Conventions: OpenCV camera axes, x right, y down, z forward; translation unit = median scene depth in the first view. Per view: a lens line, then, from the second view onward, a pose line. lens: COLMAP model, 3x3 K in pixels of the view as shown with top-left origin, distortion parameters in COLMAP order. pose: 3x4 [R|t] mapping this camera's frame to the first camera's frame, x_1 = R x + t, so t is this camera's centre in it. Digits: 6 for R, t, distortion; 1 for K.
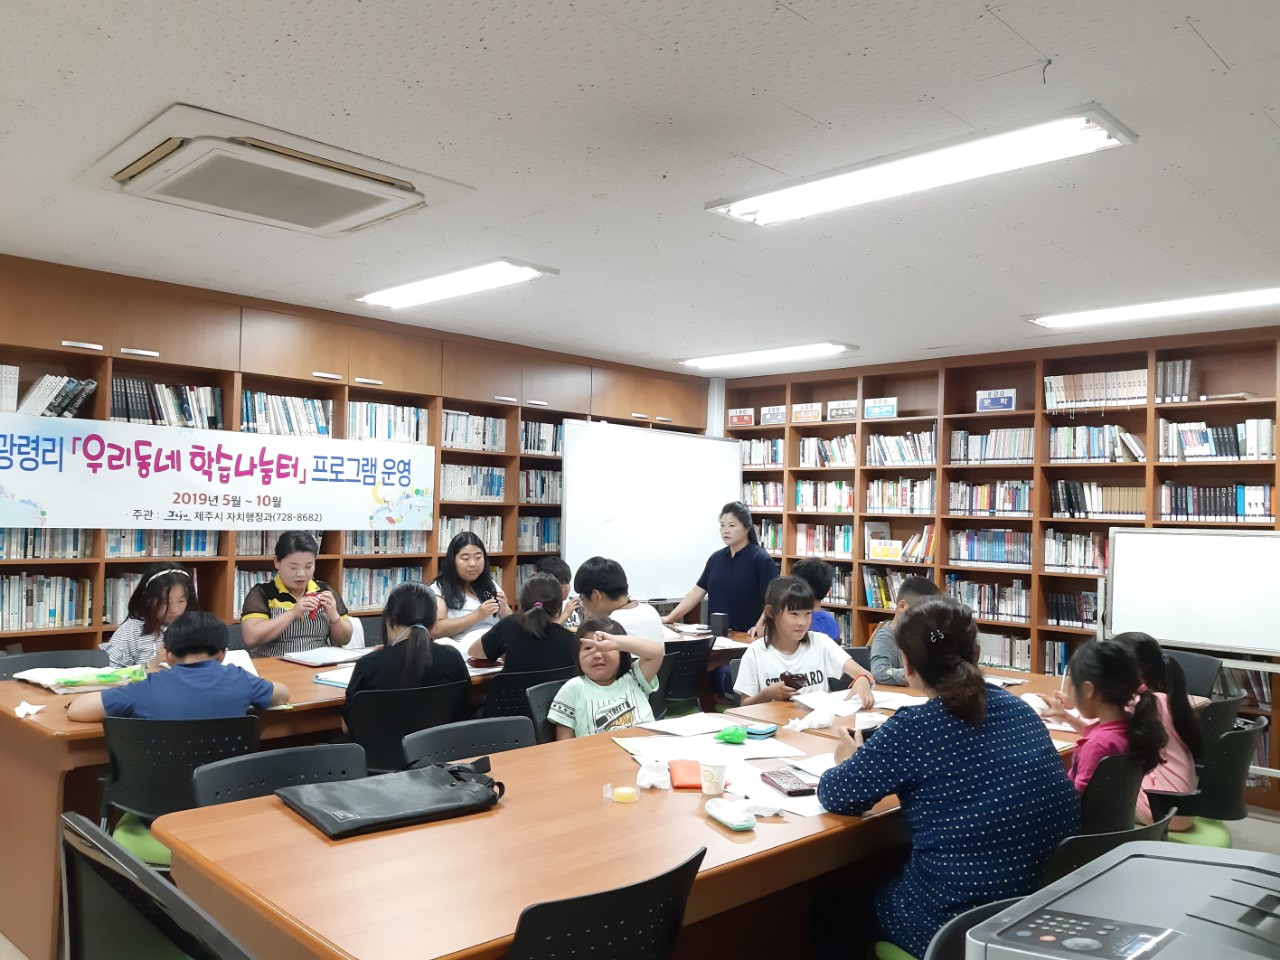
lens RADIAL K [[1022.6, 0, 640.0], [0, 1022.6, 480.0], [0, 0, 1]] dist [0.071459, -0.126321]
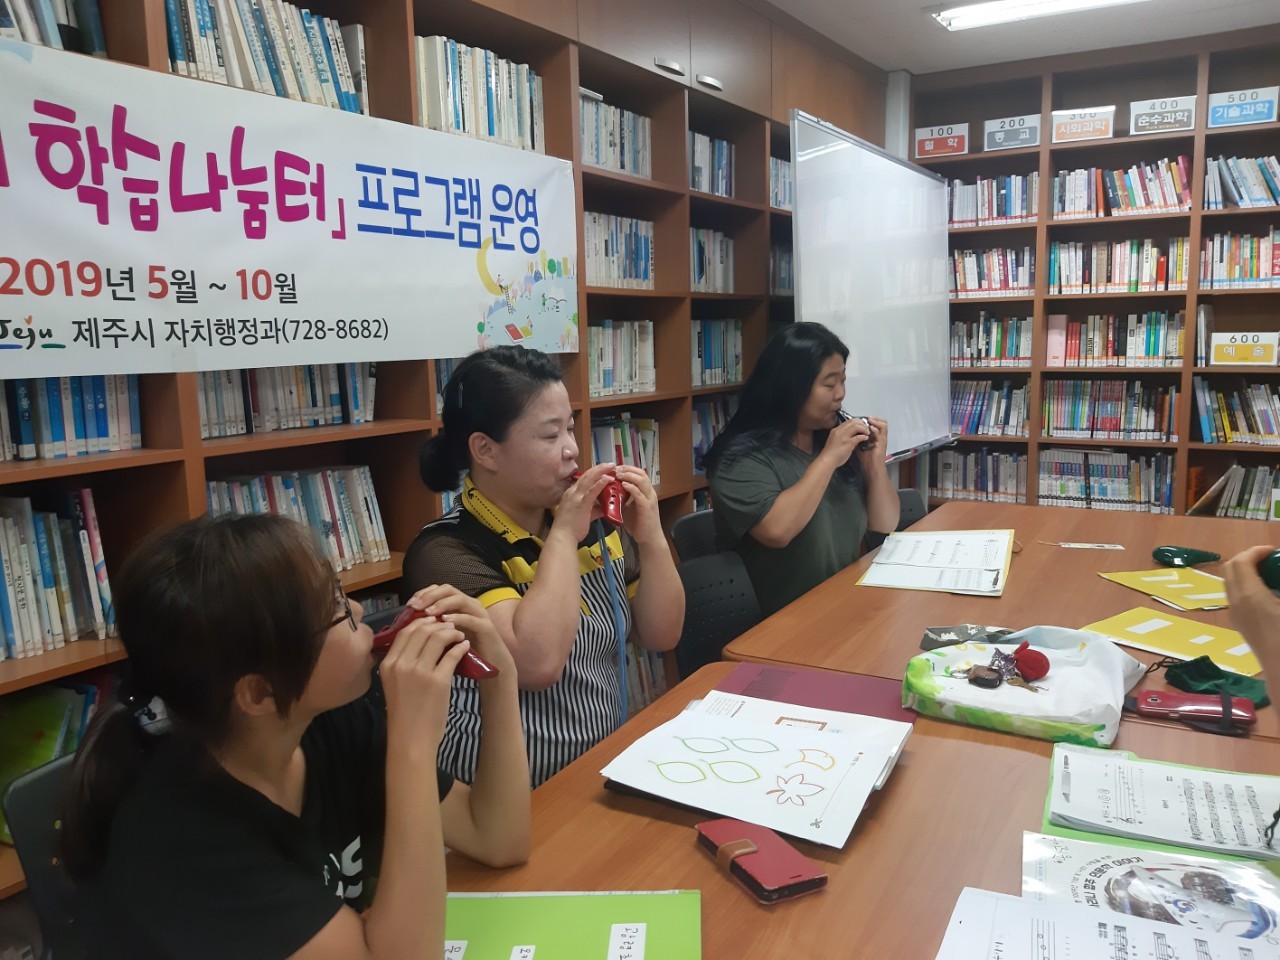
lens RADIAL K [[1022.6, 0, 640.0], [0, 1022.6, 480.0], [0, 0, 1]] dist [0.071459, -0.126321]
pose [[0.970810, -0.077866, 0.226861, -0.295606], [0.037109, 0.983210, 0.178667, 0.025442], [-0.236964, -0.165033, 0.957399, 0.565361]]
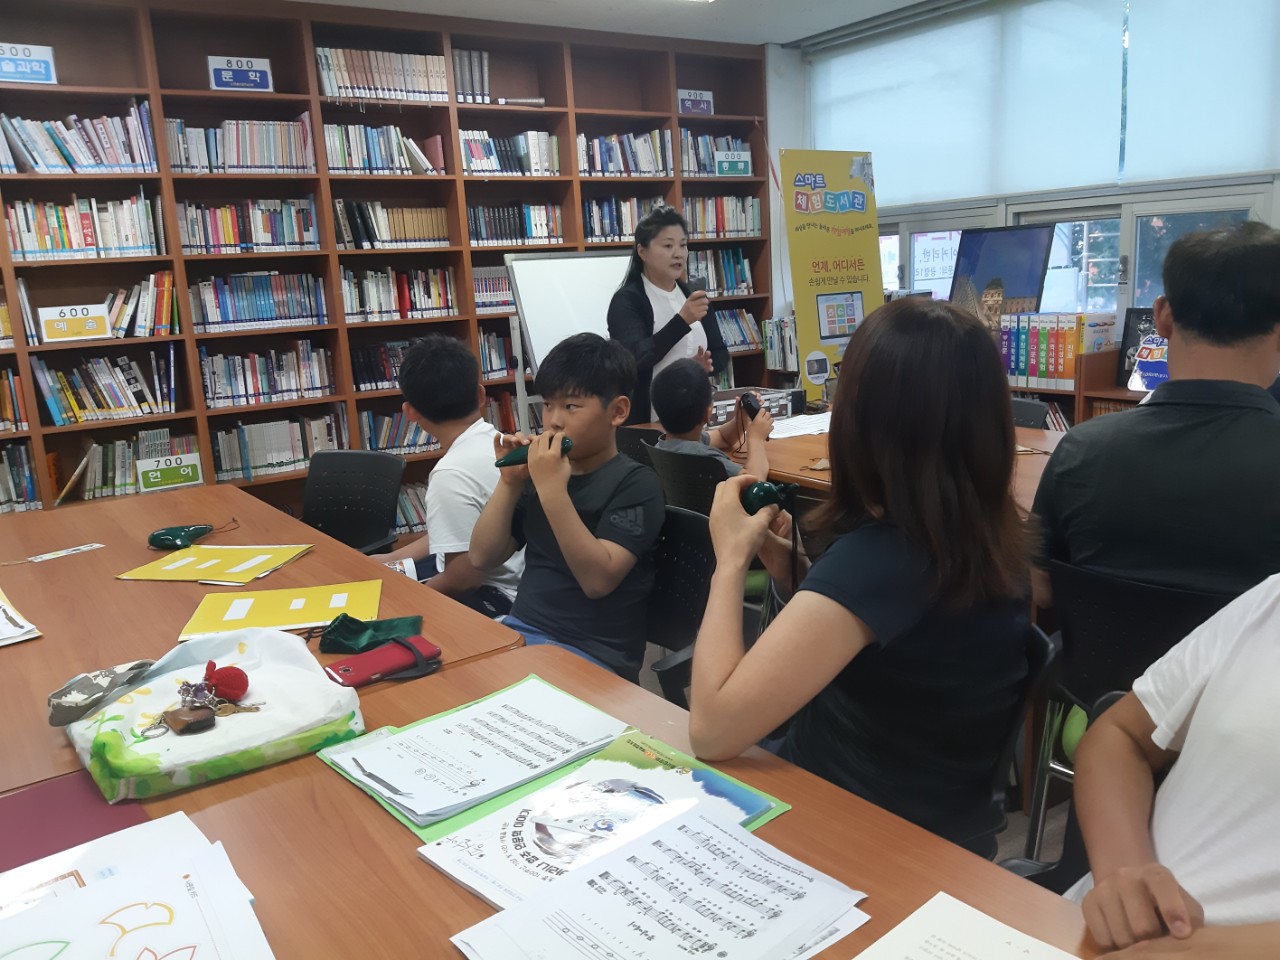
lens RADIAL K [[1022.6, 0, 640.0], [0, 1022.6, 480.0], [0, 0, 1]] dist [0.071459, -0.126321]
pose [[0.176812, -0.233686, 0.956100, -0.331914], [0.028580, 0.972215, 0.232340, 0.032277], [-0.983830, -0.013755, 0.178578, 0.674194]]
